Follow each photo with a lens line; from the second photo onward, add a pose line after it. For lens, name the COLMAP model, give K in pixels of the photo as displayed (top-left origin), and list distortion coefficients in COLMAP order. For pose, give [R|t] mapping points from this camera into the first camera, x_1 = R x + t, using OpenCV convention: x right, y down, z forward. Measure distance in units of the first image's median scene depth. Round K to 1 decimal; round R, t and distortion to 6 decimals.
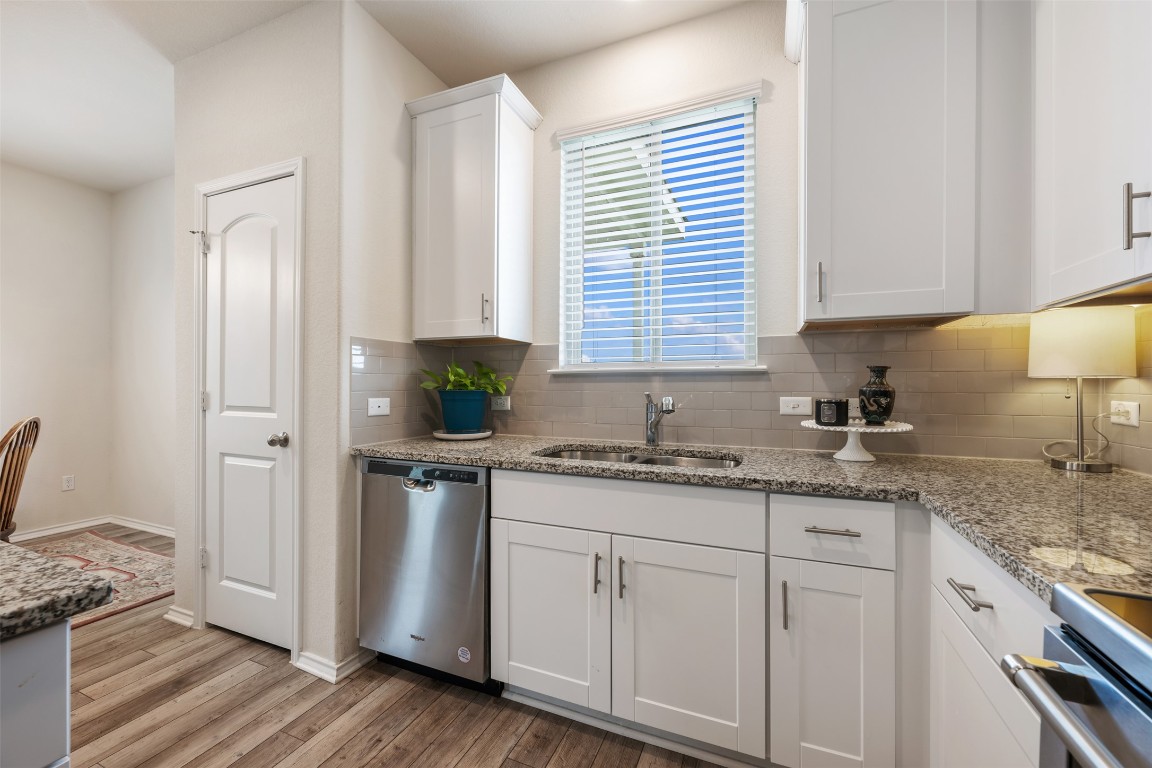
lens RADIAL K [[459.8, 0, 576.0], [0, 459.8, 384.0], [0, 0, 1]] dist [-0.002218, -0.000226]
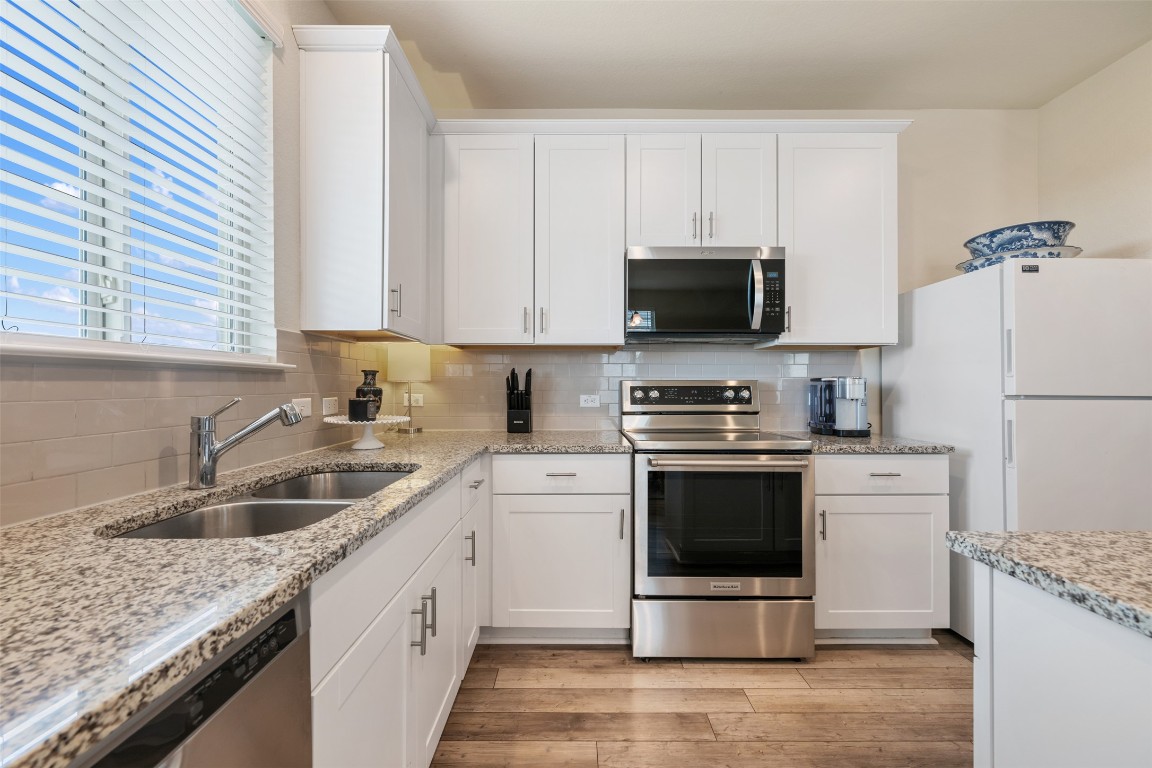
lens RADIAL K [[453.9, 0, 572.9], [0, 453.9, 382.0], [0, 0, 1]] dist [-0.001717, -0.000116]
pose [[-0.389286, 0.005992, 0.921097, -0.653816], [-0.002141, 0.999970, -0.007410, 0.000427], [-0.921114, -0.004856, -0.389262, 0.912191]]
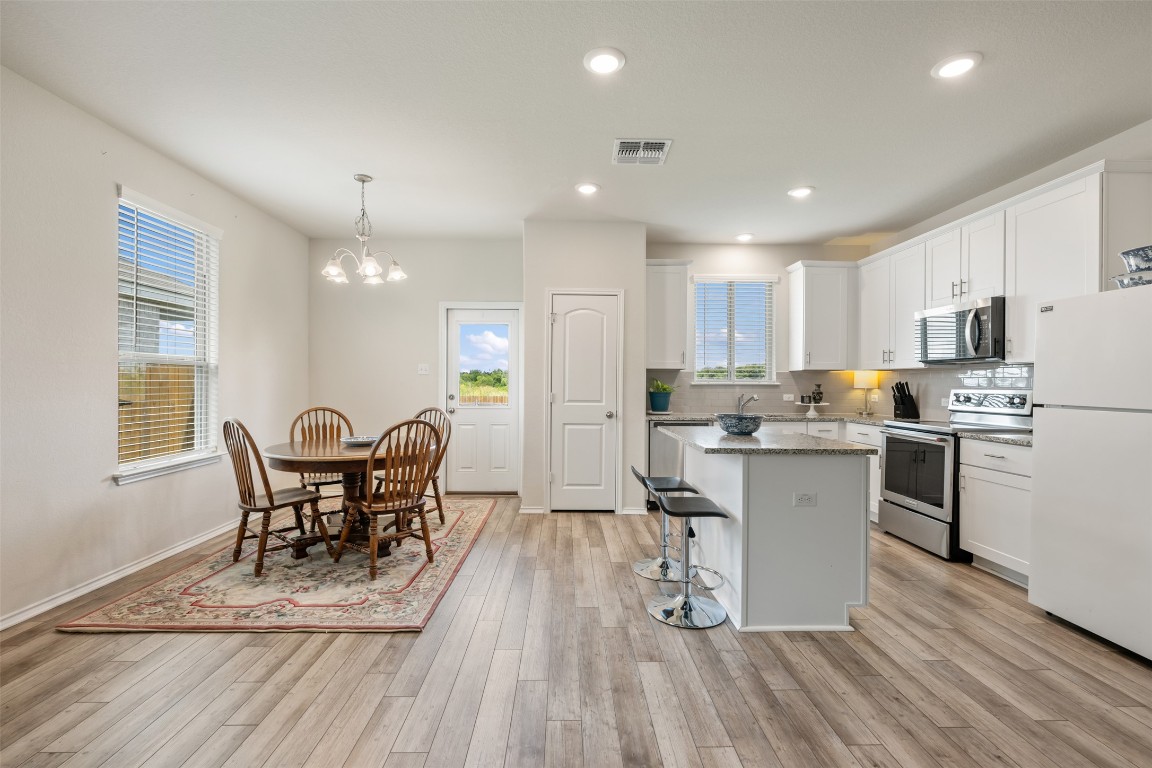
lens RADIAL K [[499.6, 0, 574.8], [0, 499.6, 383.7], [0, 0, 1]] dist [0.000974, 0.000127]
pose [[0.912409, 0.004038, 0.409260, -2.075754], [-0.005317, 0.999984, 0.001988, -0.038105], [-0.409245, -0.003990, 0.912416, -1.311049]]
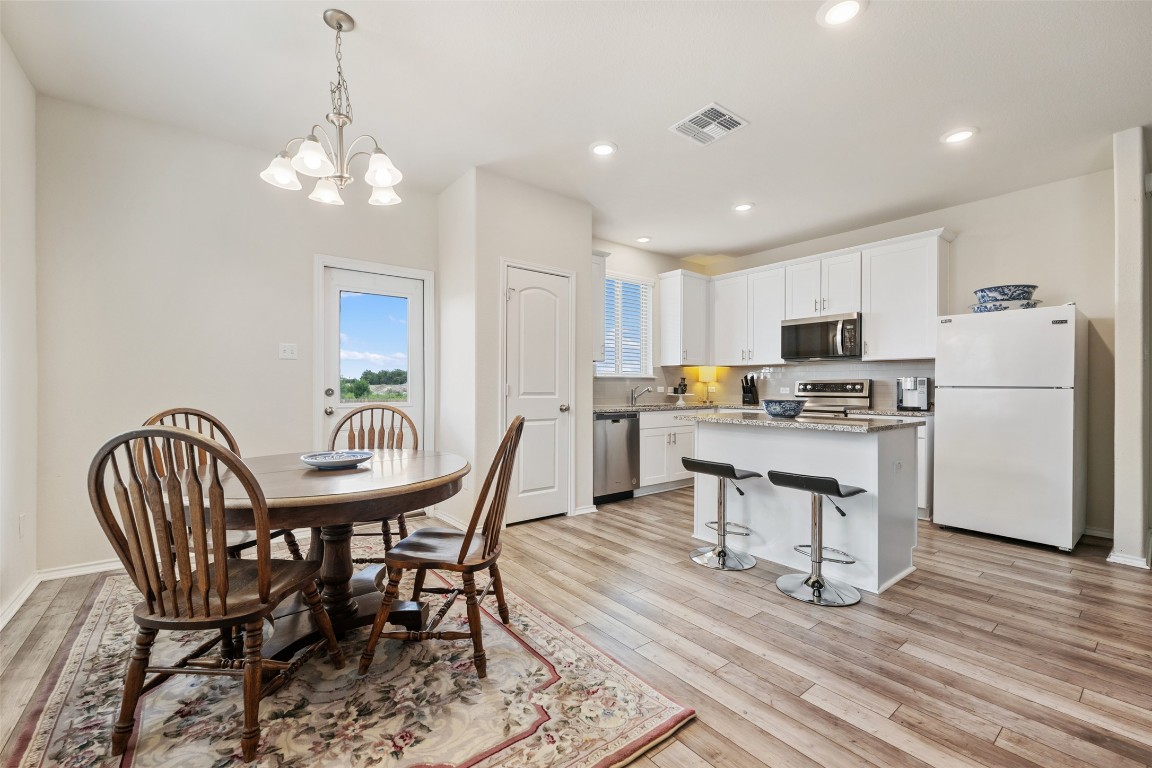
lens RADIAL K [[474.5, 0, 571.5], [0, 474.5, 388.5], [0, 0, 1]] dist [0.000531, -0.000051]
pose [[0.486177, -0.002817, 0.873856, -2.838846], [-0.003399, 0.999981, 0.005115, 0.027089], [-0.873854, -0.005457, 0.486158, -0.042649]]
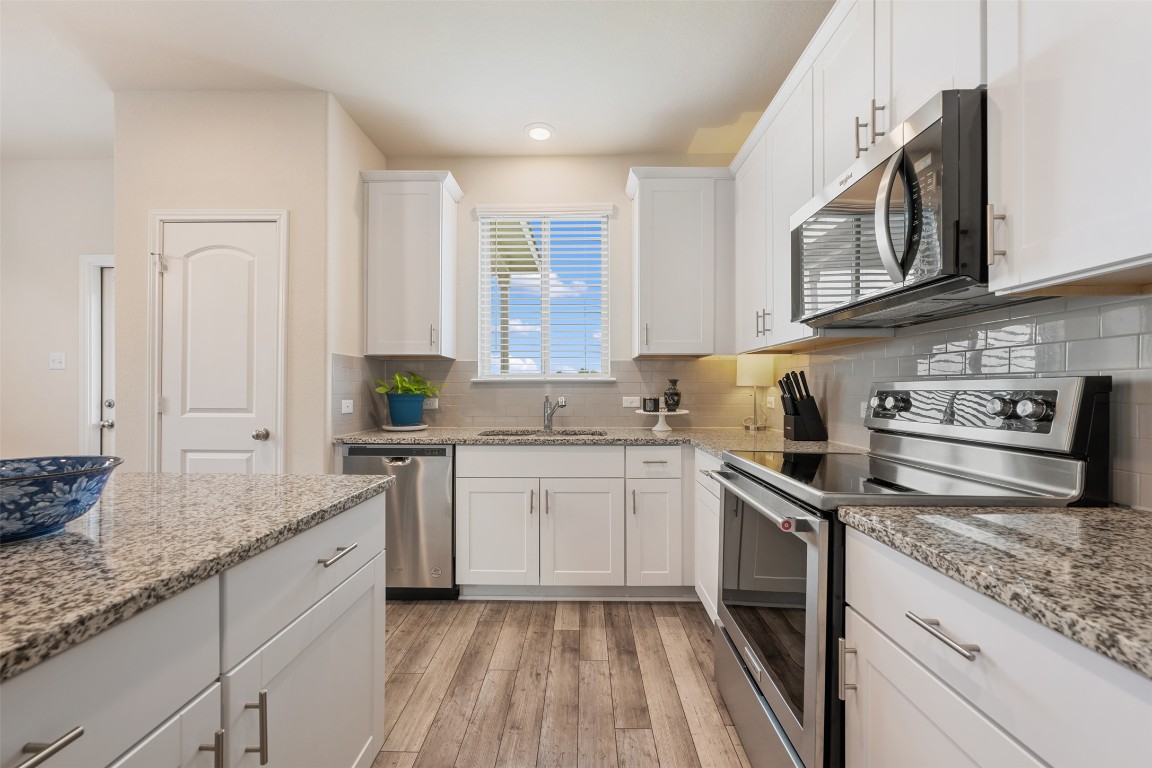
lens RADIAL K [[454.9, 0, 575.1], [0, 454.9, 387.2], [0, 0, 1]] dist [-0.000482, -0.000009]
pose [[0.928013, 0.000745, 0.372547, -0.368939], [0.000681, 0.999993, -0.003697, -0.001188], [-0.372547, 0.003685, 0.928006, -0.521863]]
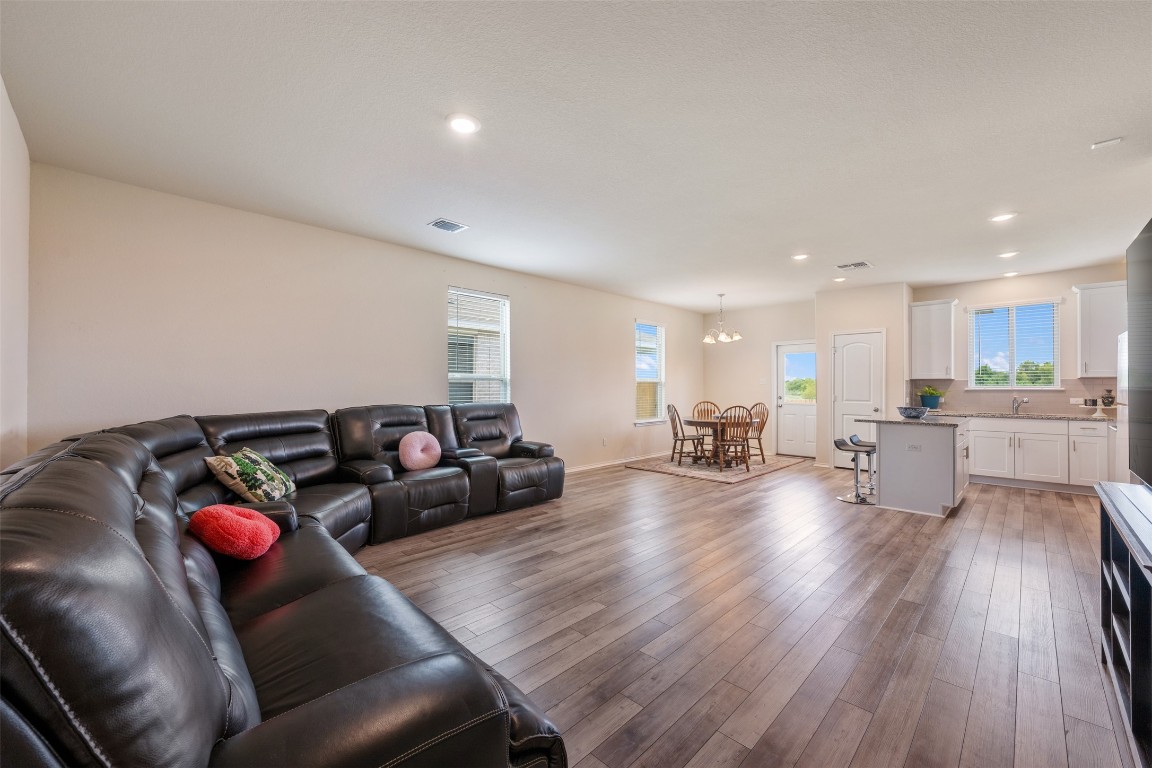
lens RADIAL K [[456.0, 0, 573.8], [0, 456.0, 383.3], [0, 0, 1]] dist [-0.000690, 0.000034]
pose [[0.926129, -0.003136, -0.377193, -1.684897], [-0.000549, 0.999953, -0.009662, -0.047601], [0.377206, 0.009155, 0.926084, -3.500273]]
